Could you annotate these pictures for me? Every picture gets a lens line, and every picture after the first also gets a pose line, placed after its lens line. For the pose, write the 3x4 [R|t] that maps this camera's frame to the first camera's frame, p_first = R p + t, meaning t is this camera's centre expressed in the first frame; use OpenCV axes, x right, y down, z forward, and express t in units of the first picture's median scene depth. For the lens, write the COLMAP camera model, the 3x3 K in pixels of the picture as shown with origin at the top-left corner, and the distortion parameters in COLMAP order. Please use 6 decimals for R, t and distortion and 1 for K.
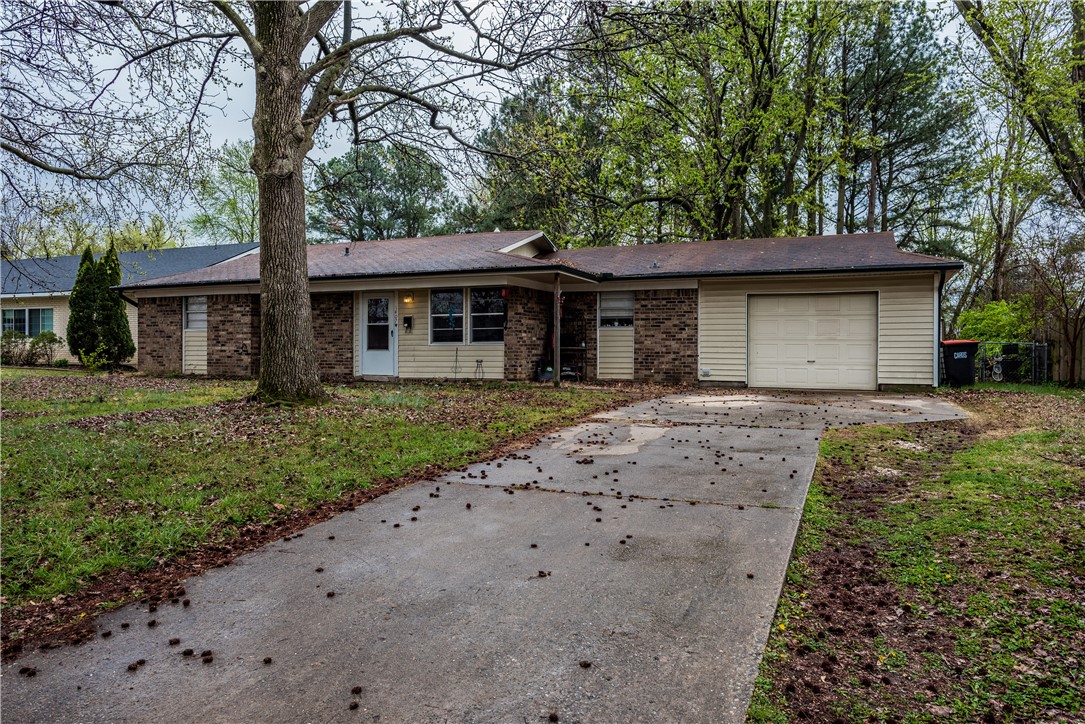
lens RADIAL K [[764.0, 0, 543.1], [0, 764.0, 360.0], [0, 0, 1]] dist [-0.041995, 0.021472]
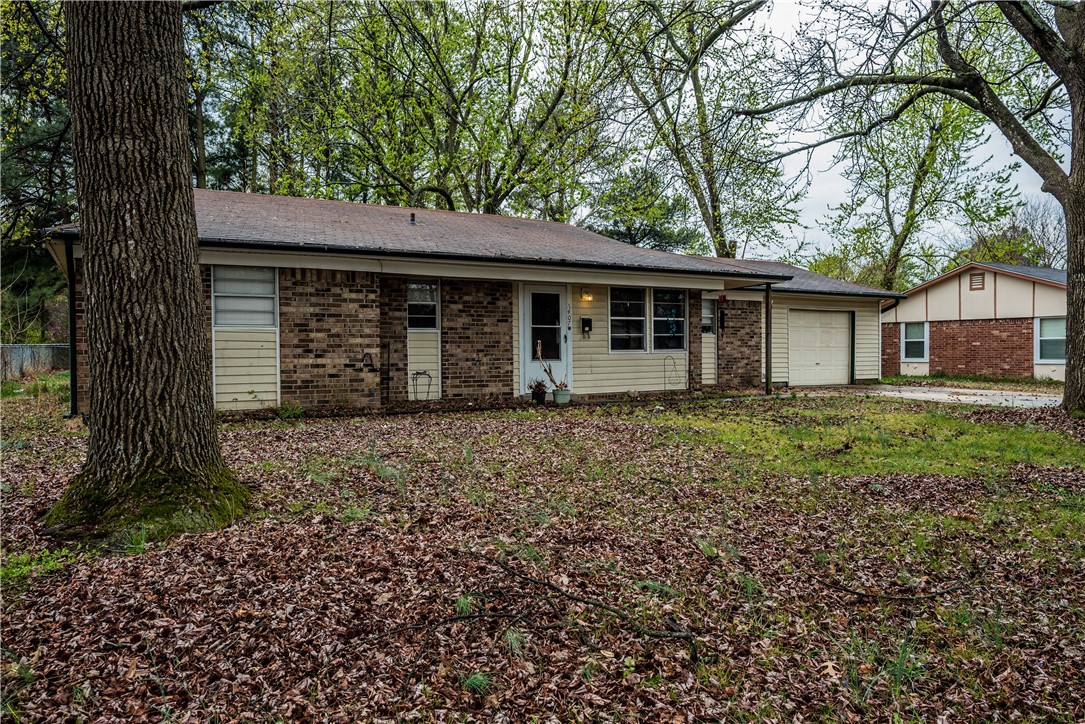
lens RADIAL K [[764.0, 0, 542.9], [0, 764.0, 360.3], [0, 0, 1]] dist [-0.041995, 0.021472]
pose [[0.601051, -0.017348, 0.799023, -0.826931], [0.013907, 0.999840, 0.011247, -0.021535], [-0.799090, 0.004351, 0.601196, 0.536934]]
